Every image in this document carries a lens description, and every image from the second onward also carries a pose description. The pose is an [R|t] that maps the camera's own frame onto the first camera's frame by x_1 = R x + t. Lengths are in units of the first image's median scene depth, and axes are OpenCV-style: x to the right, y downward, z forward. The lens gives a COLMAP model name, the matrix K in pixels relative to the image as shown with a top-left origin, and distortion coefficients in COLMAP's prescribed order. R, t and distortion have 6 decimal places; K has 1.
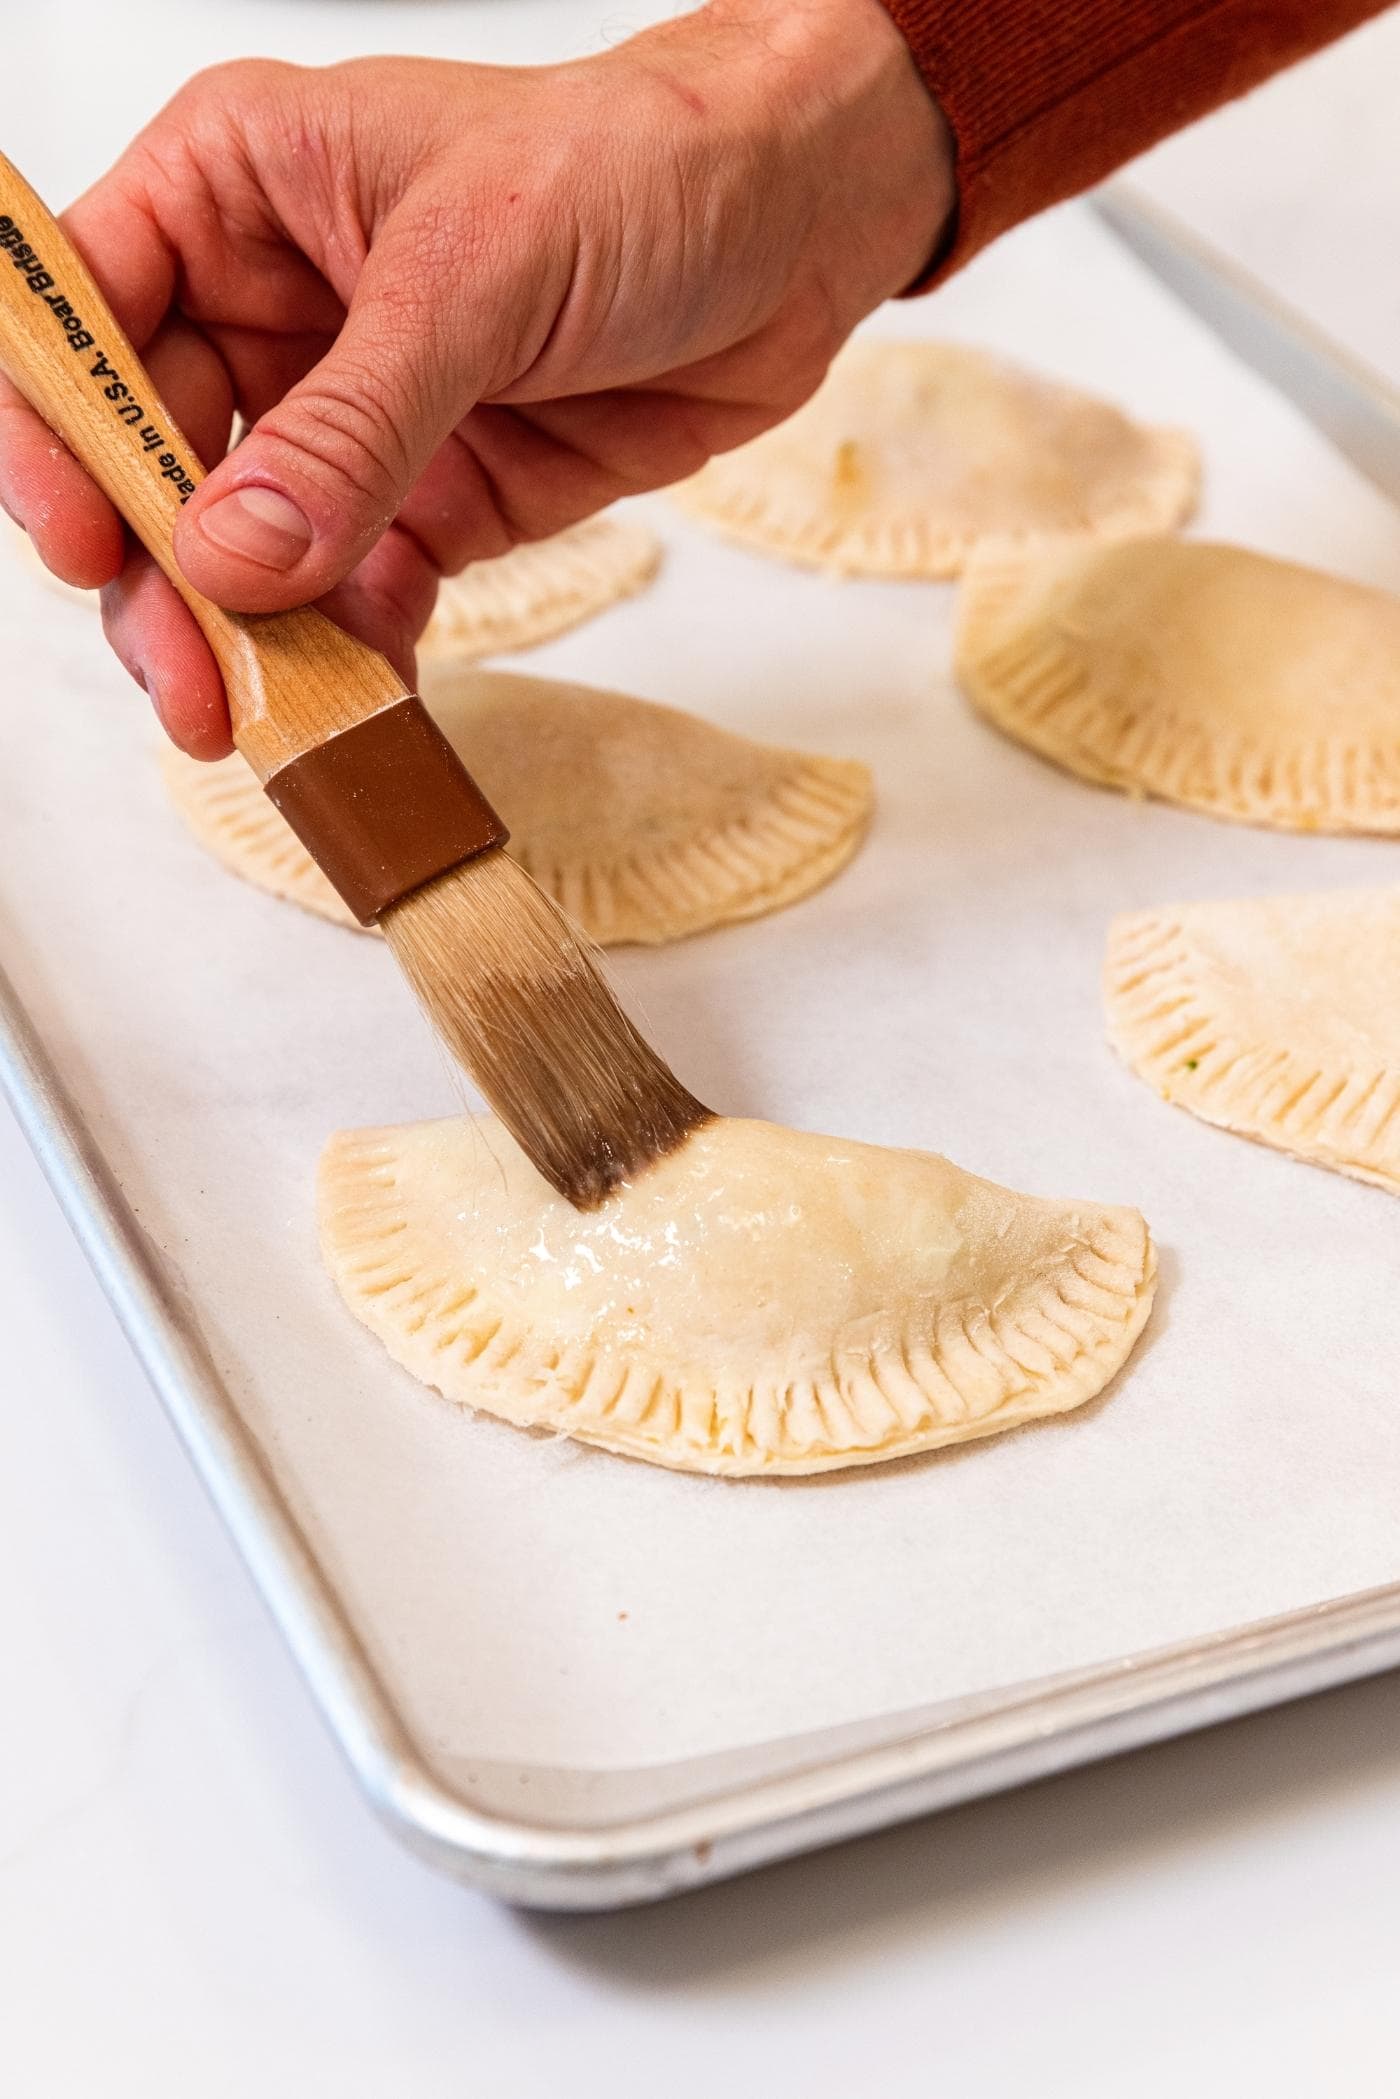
lens RADIAL K [[2859.7, 0, 738.2], [0, 2859.7, 1079.0], [0, 0, 1]] dist [0.006644, 0.038574]
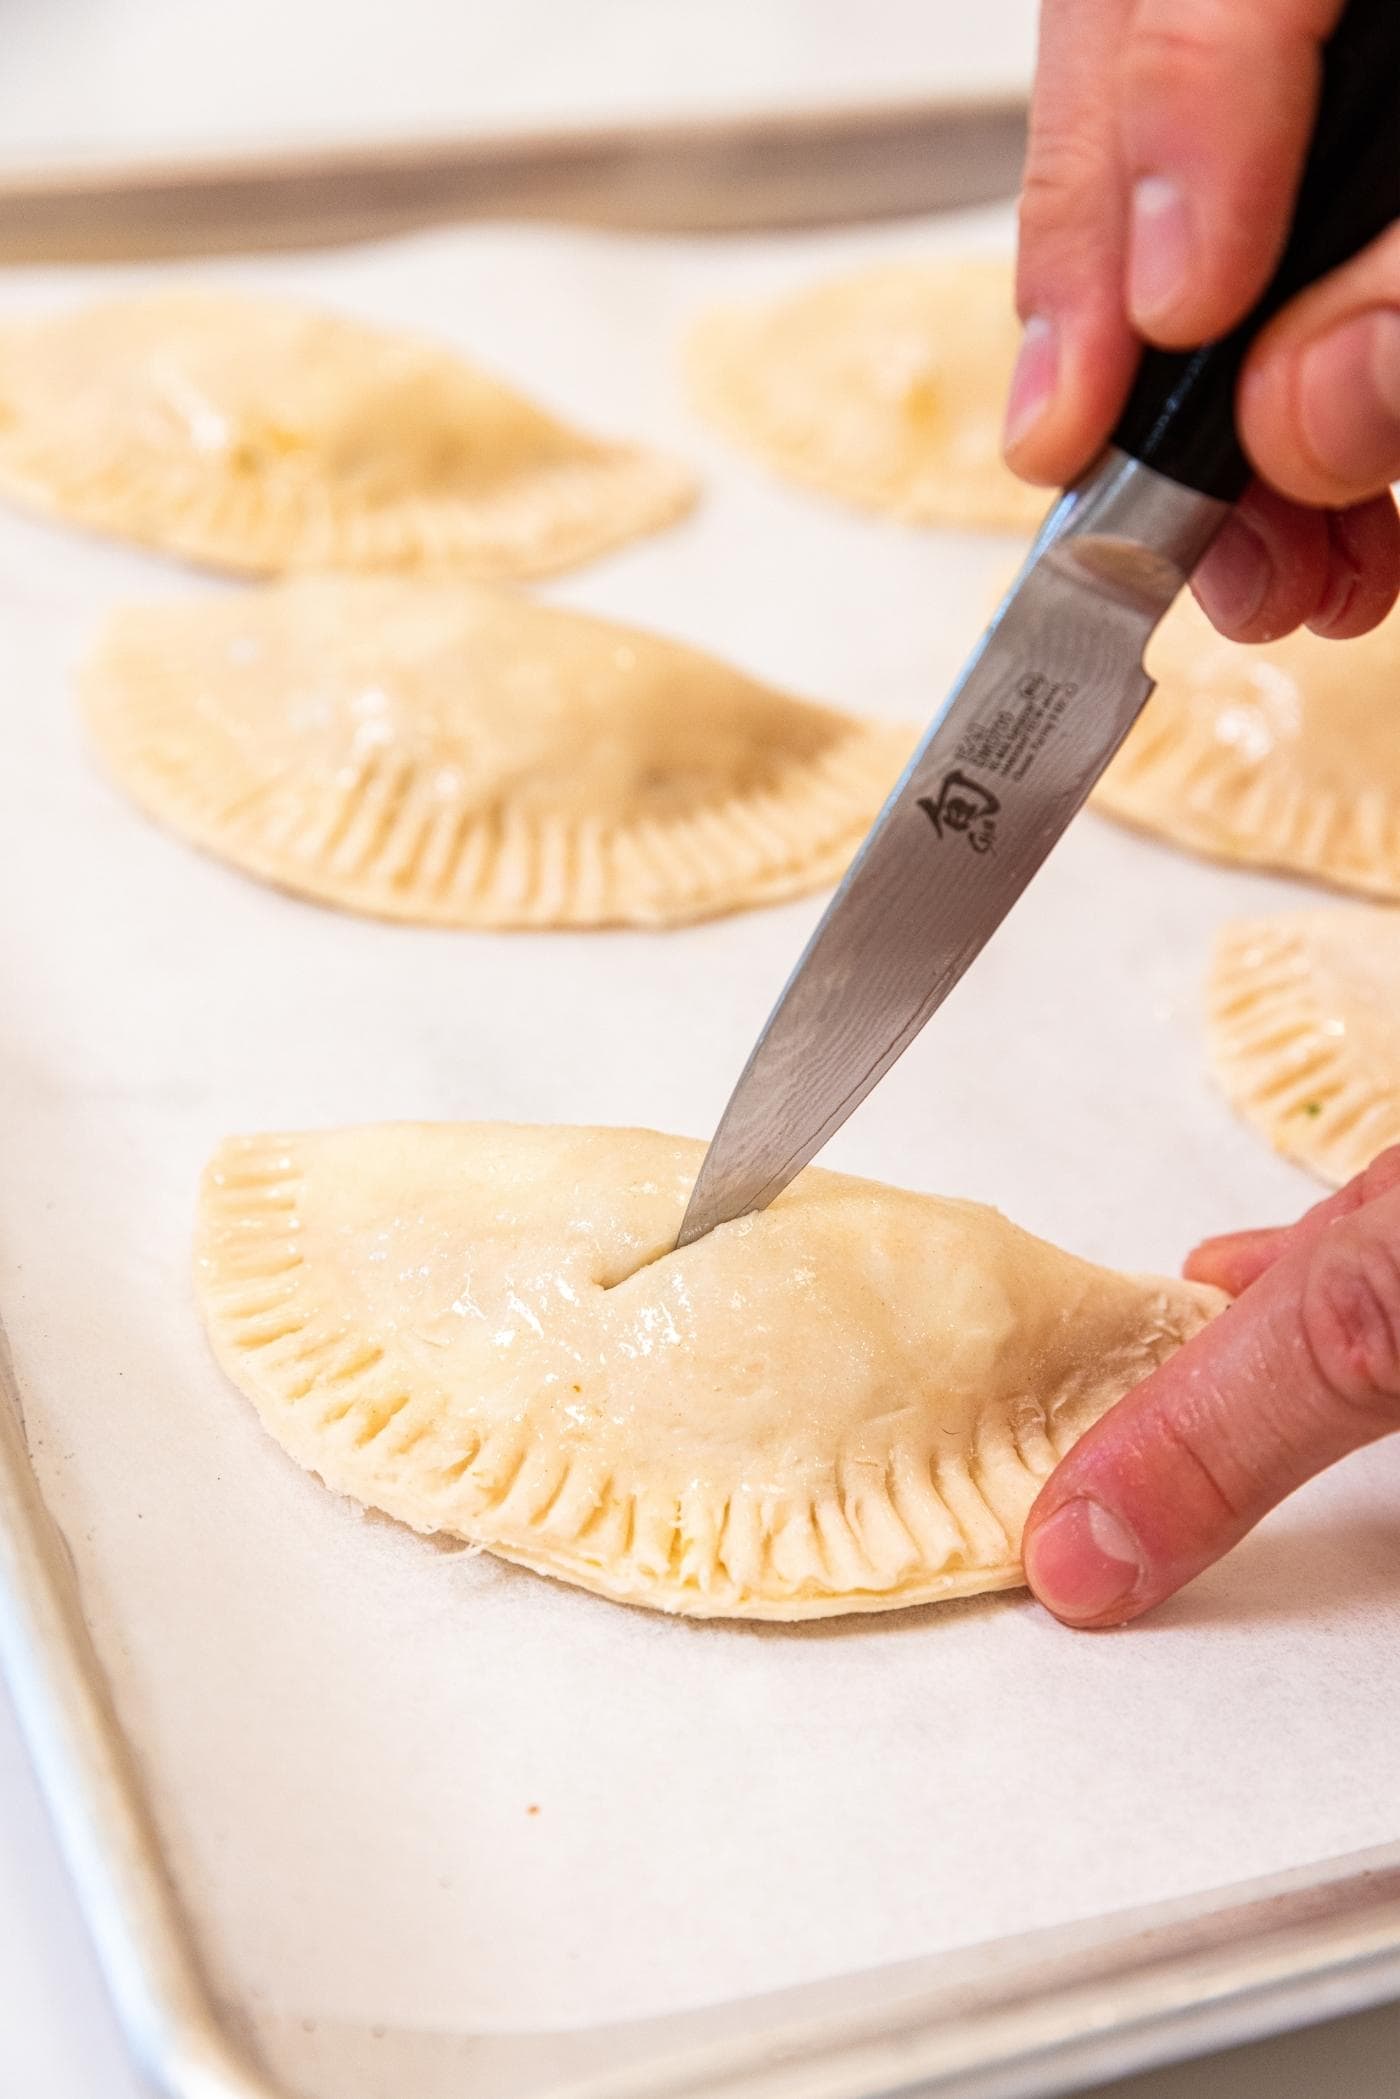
lens RADIAL K [[2859.7, 0, 738.2], [0, 2859.7, 1079.0], [0, 0, 1]] dist [0.006644, 0.038574]
pose [[0.998371, 0.054747, -0.016067, 0.013413], [-0.054898, 0.998451, -0.009079, 0.003066], [0.015545, 0.009946, 0.999830, 0.240498]]
